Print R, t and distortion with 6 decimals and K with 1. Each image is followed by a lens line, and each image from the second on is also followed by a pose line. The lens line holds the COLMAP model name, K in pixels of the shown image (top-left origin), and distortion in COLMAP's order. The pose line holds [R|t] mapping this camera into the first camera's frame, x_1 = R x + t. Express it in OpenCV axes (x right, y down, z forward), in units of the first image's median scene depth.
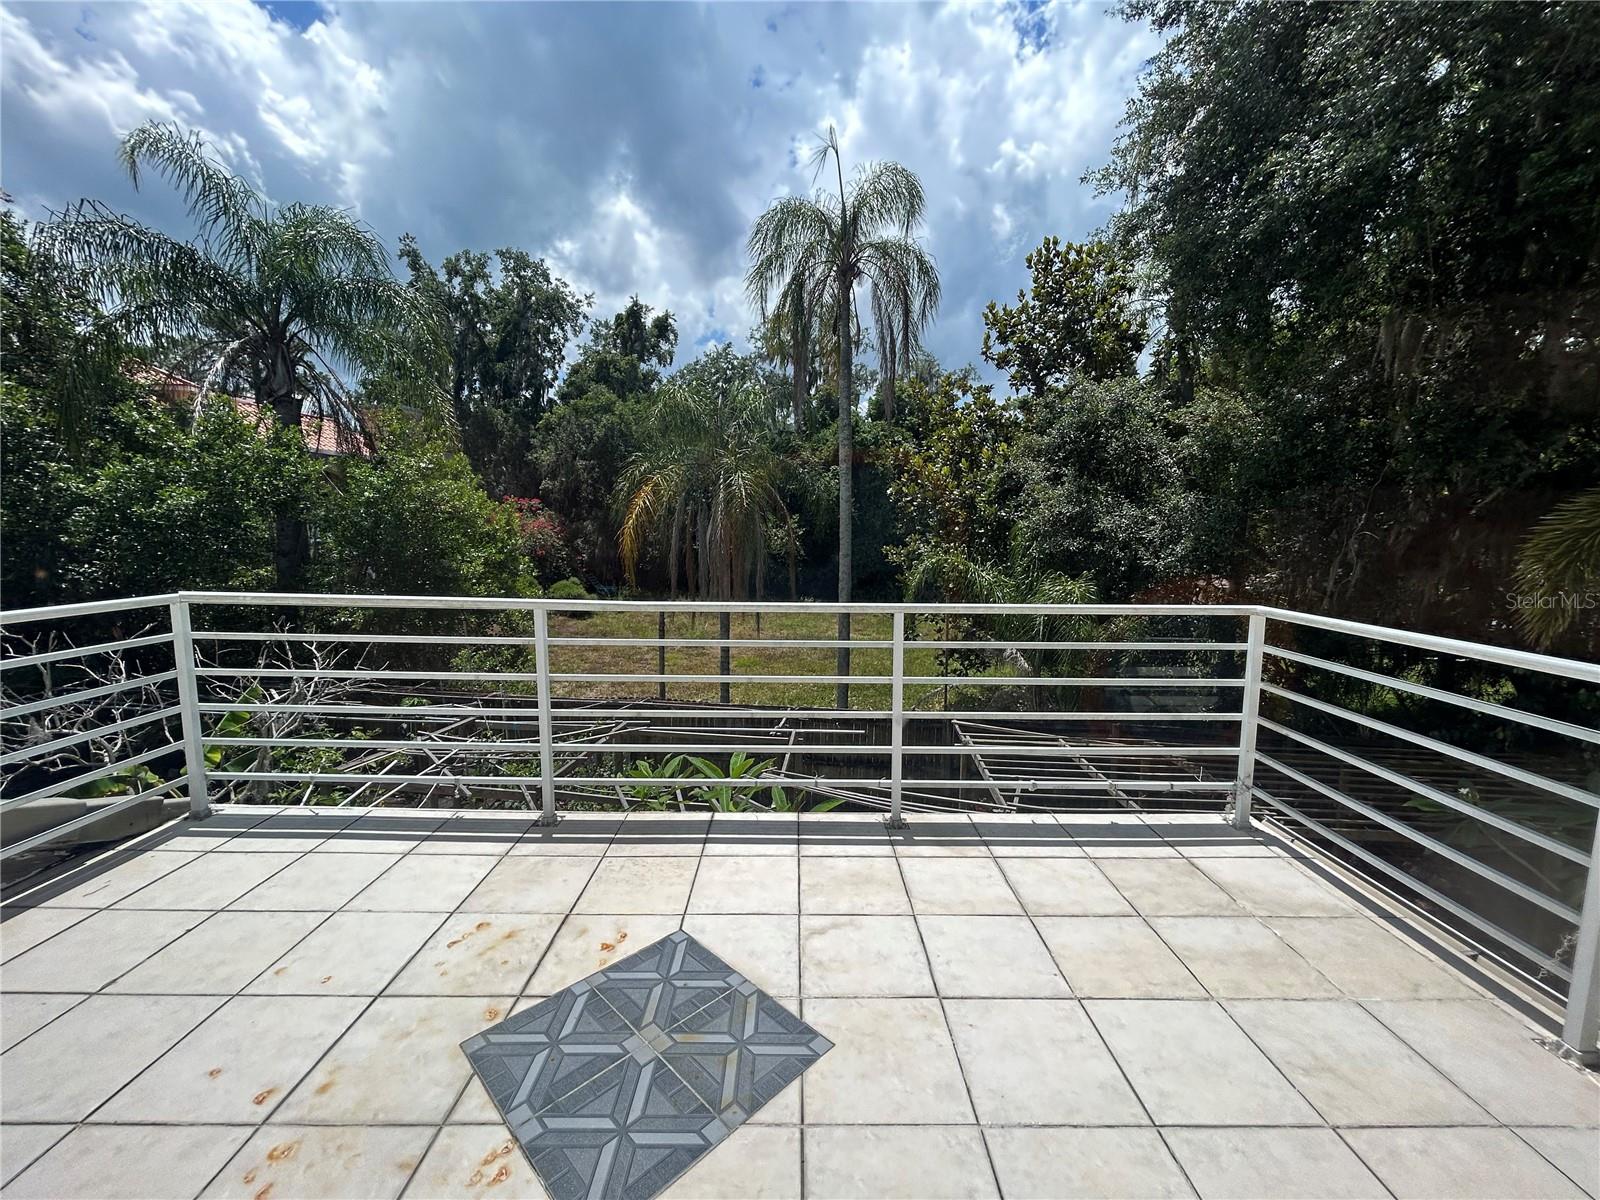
lens RADIAL K [[636.4, 0, 805.3], [0, 636.4, 602.5], [0, 0, 1]] dist [-0.000177, -0.000066]
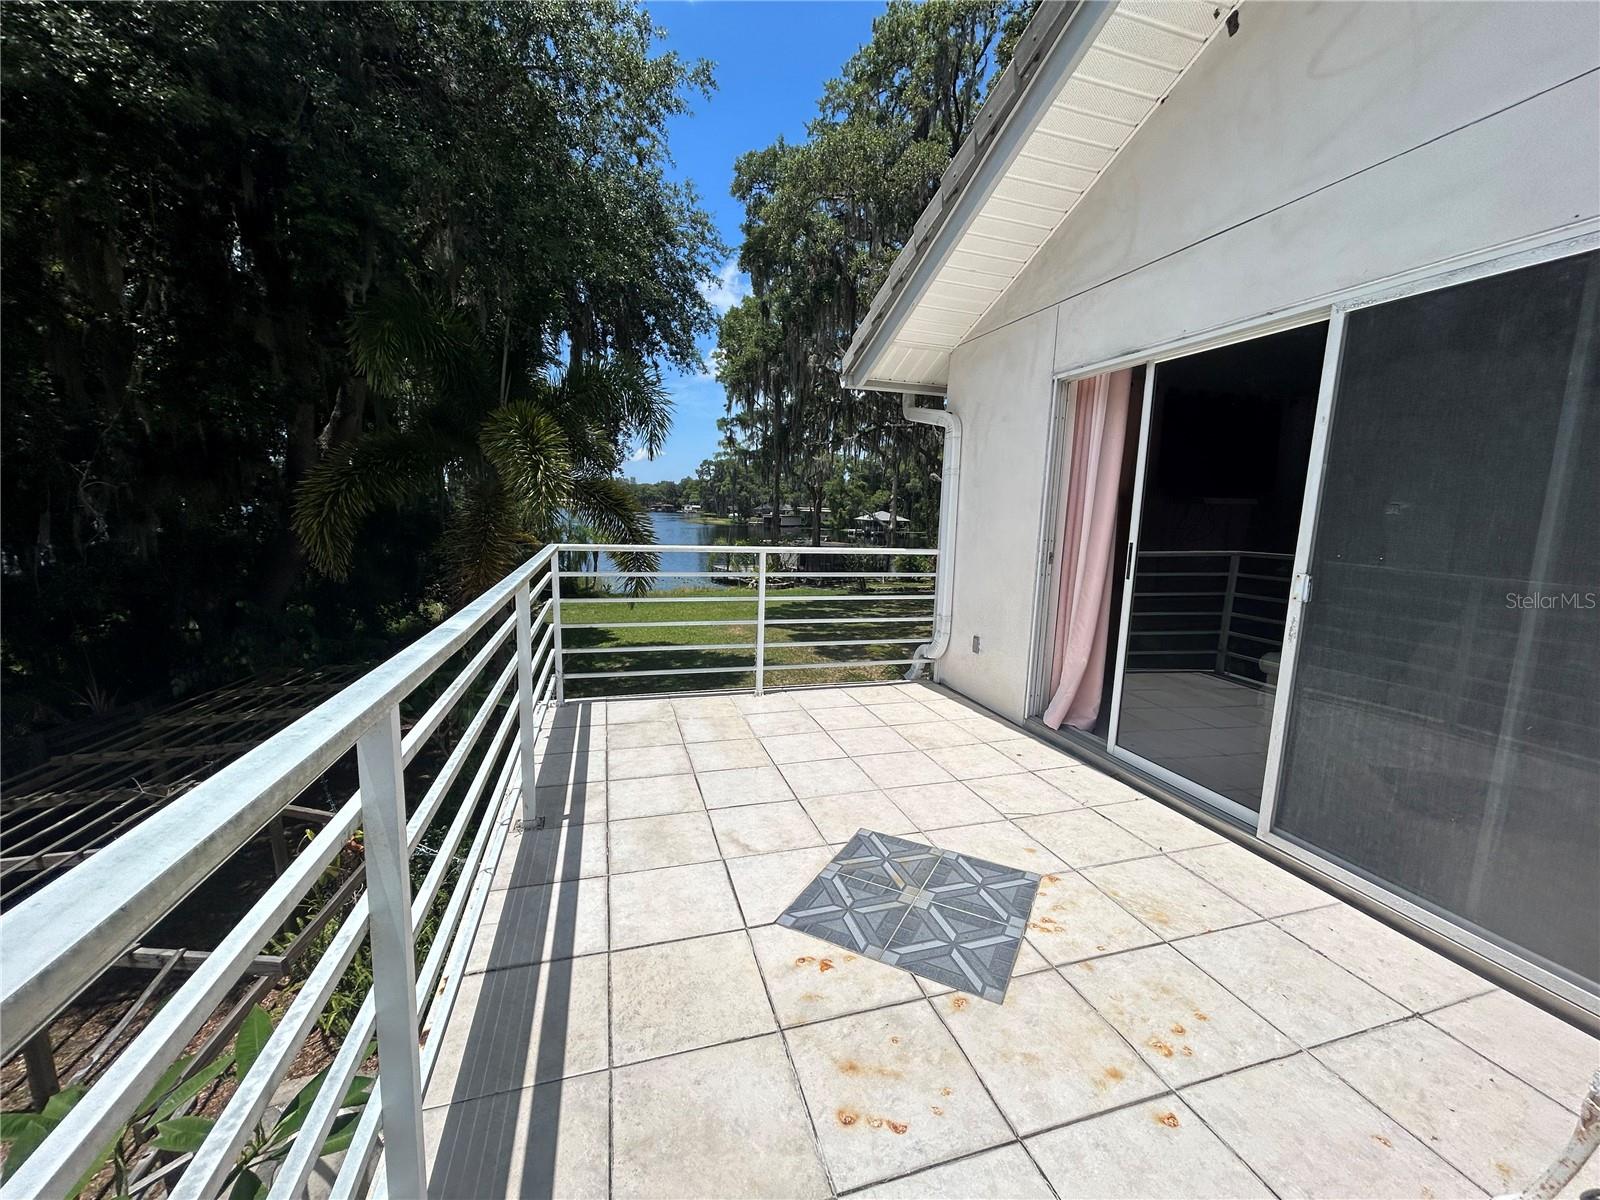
lens RADIAL K [[636.4, 0, 805.3], [0, 636.4, 602.5], [0, 0, 1]] dist [-0.000177, -0.000066]
pose [[-0.284856, -0.150419, 0.946695, -1.197844], [0.063900, 0.982435, 0.175325, -0.120040], [-0.956438, 0.110436, -0.270241, 1.367794]]
